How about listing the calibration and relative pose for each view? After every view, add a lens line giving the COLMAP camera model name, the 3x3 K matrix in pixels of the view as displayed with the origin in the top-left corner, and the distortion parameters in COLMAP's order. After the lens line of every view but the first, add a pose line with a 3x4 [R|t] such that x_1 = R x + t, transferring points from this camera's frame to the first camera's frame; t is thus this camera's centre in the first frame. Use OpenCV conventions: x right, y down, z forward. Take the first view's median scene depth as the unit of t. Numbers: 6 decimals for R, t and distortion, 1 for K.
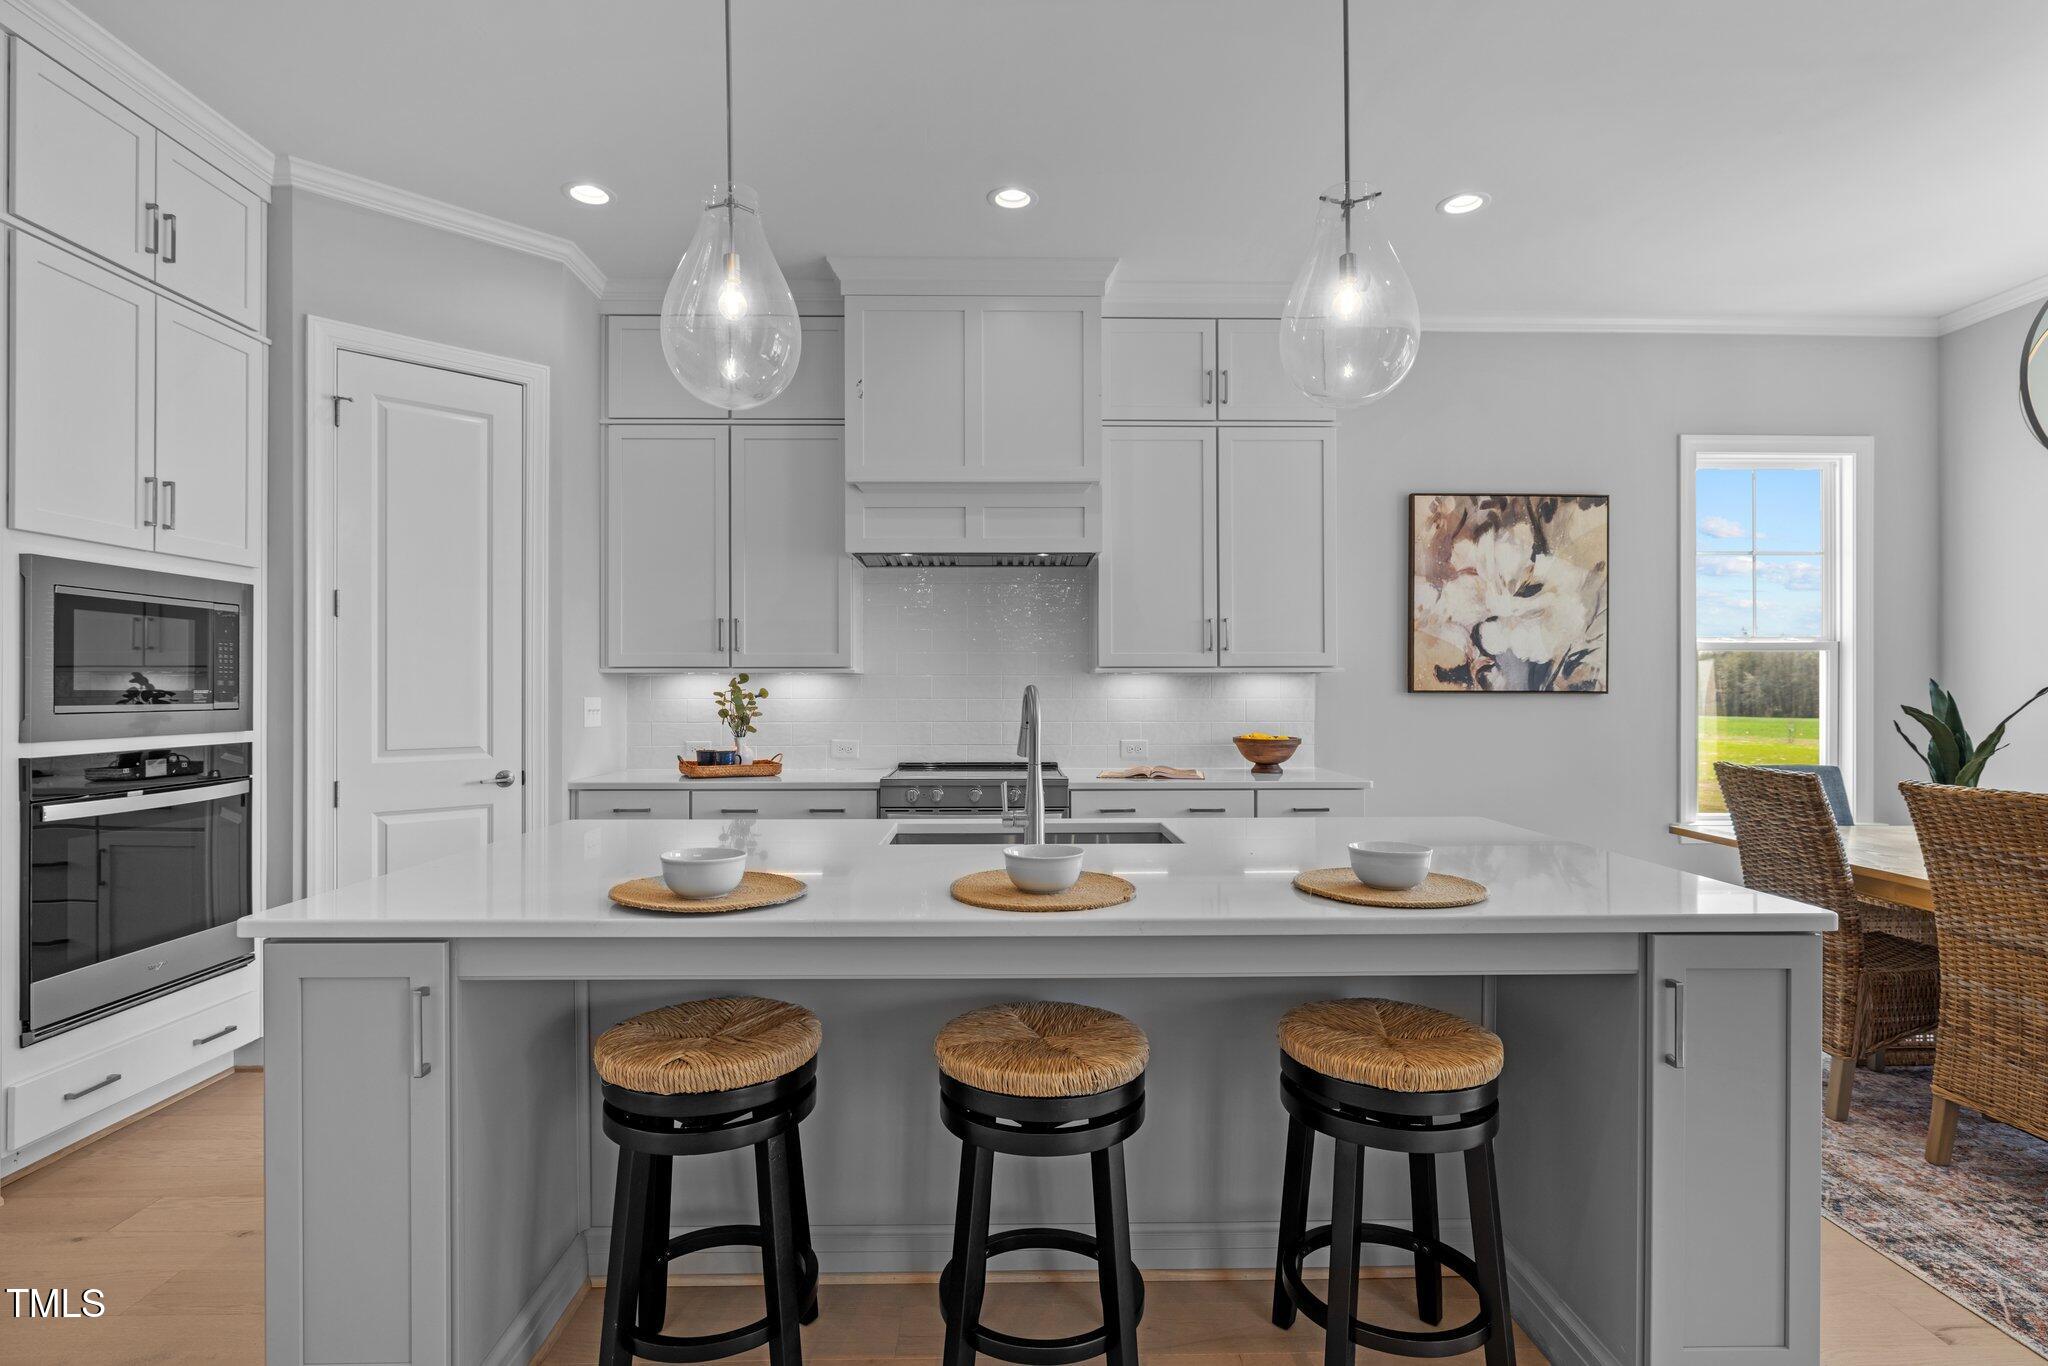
lens RADIAL K [[1012.2, 0, 1022.5], [0, 1012.2, 682.8], [0, 0, 1]] dist [0.006644, 0.000568]
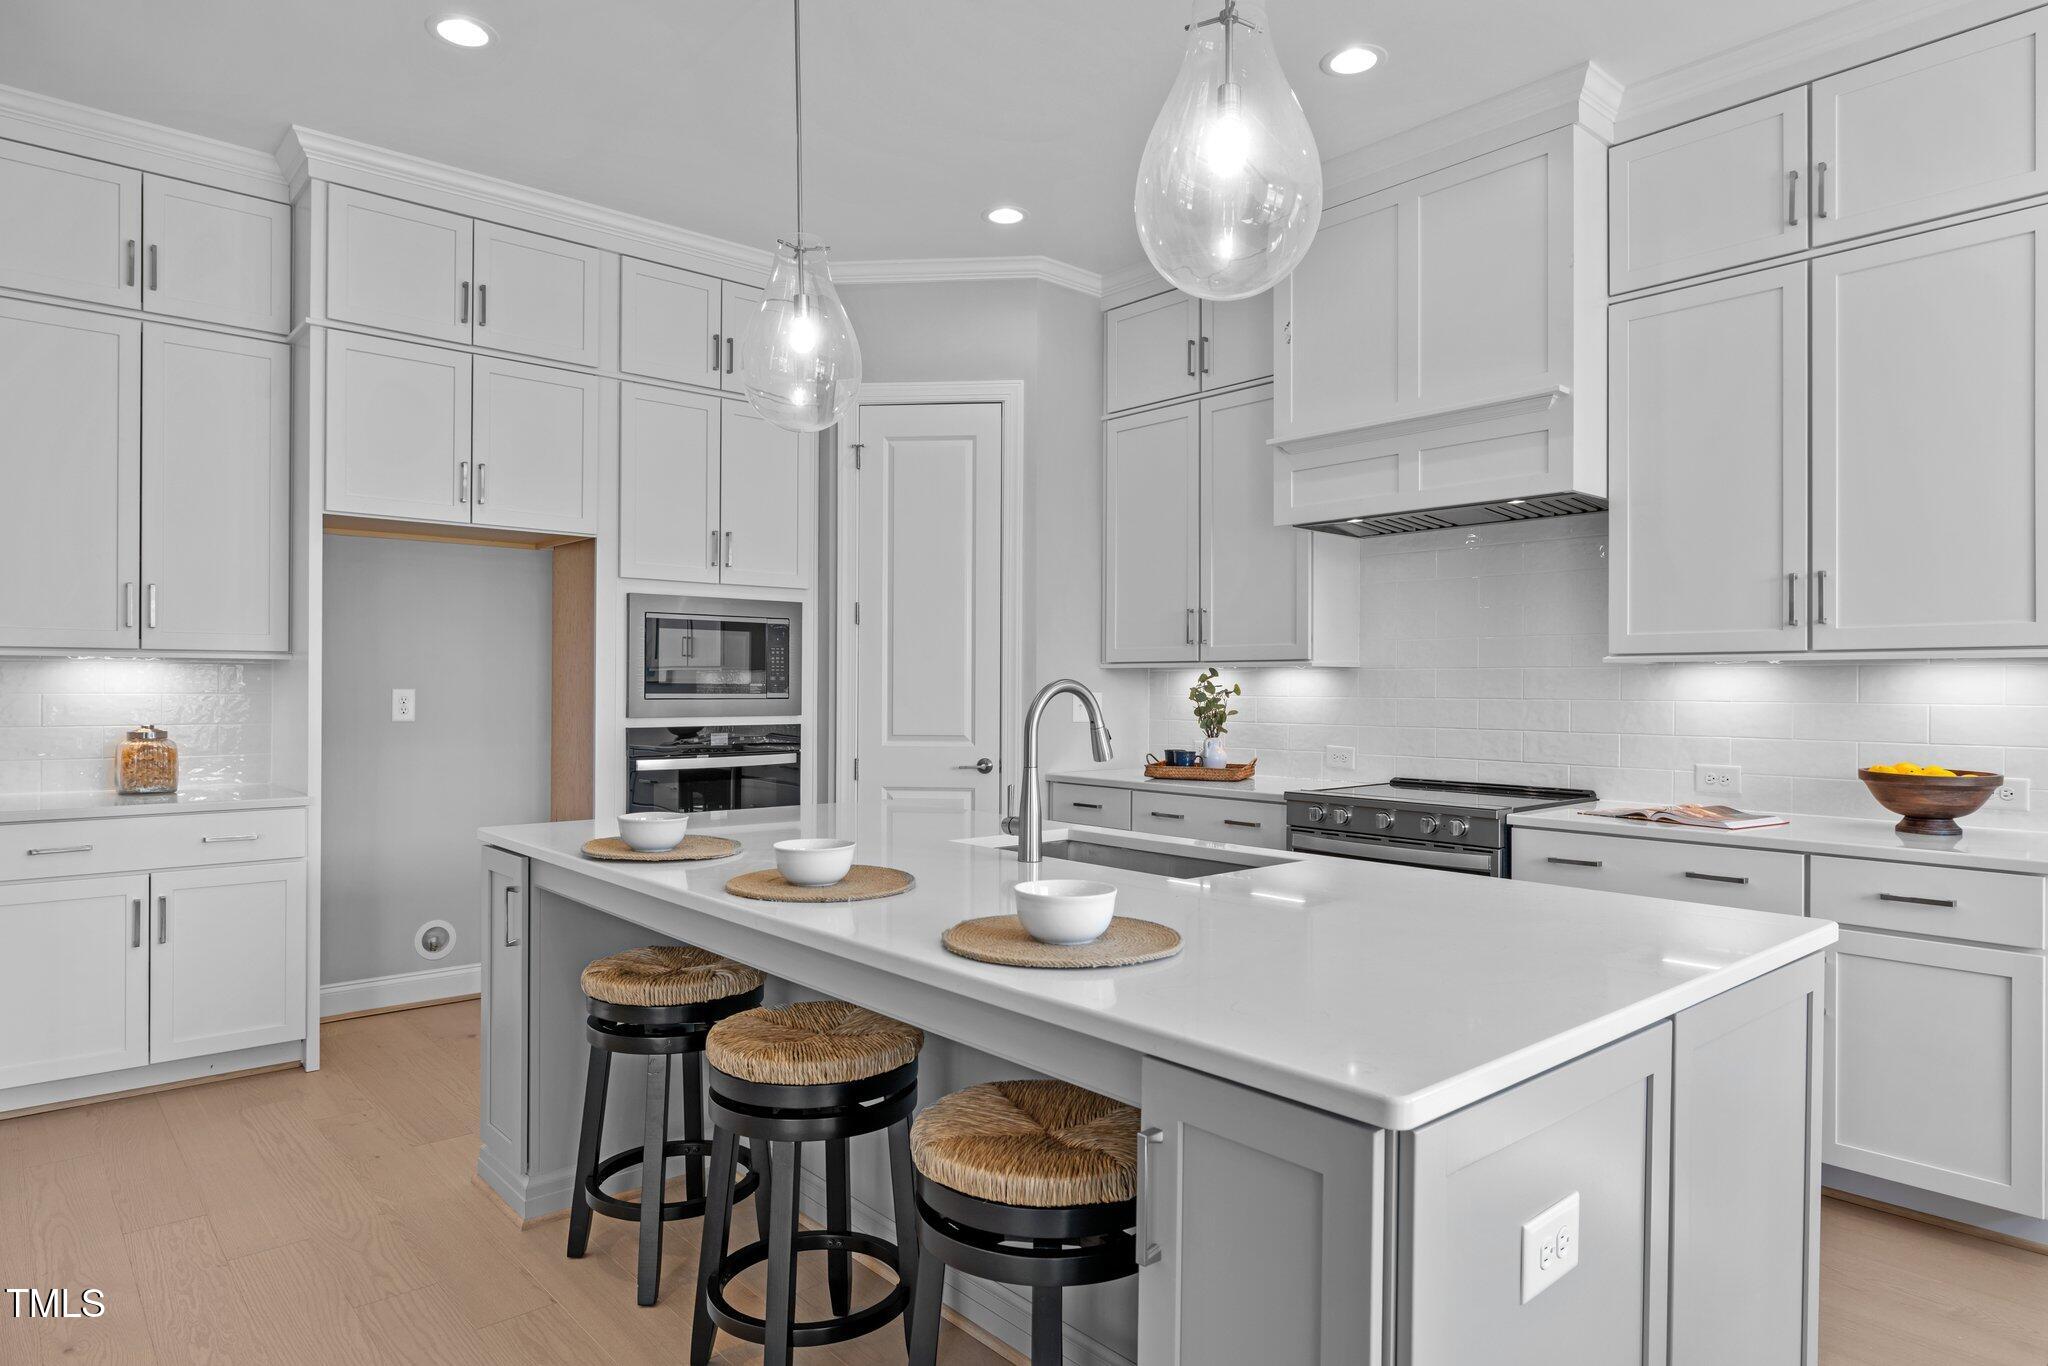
lens RADIAL K [[1205.8, 0, 1014.4], [0, 1205.8, 678.7], [0, 0, 1]] dist [-0.001179, 0.000075]
pose [[0.643489, -0.000807, -0.765455, 0.467248], [-0.000069, 0.999999, -0.001112, 0.001859], [0.765456, 0.000768, 0.643488, 0.173106]]
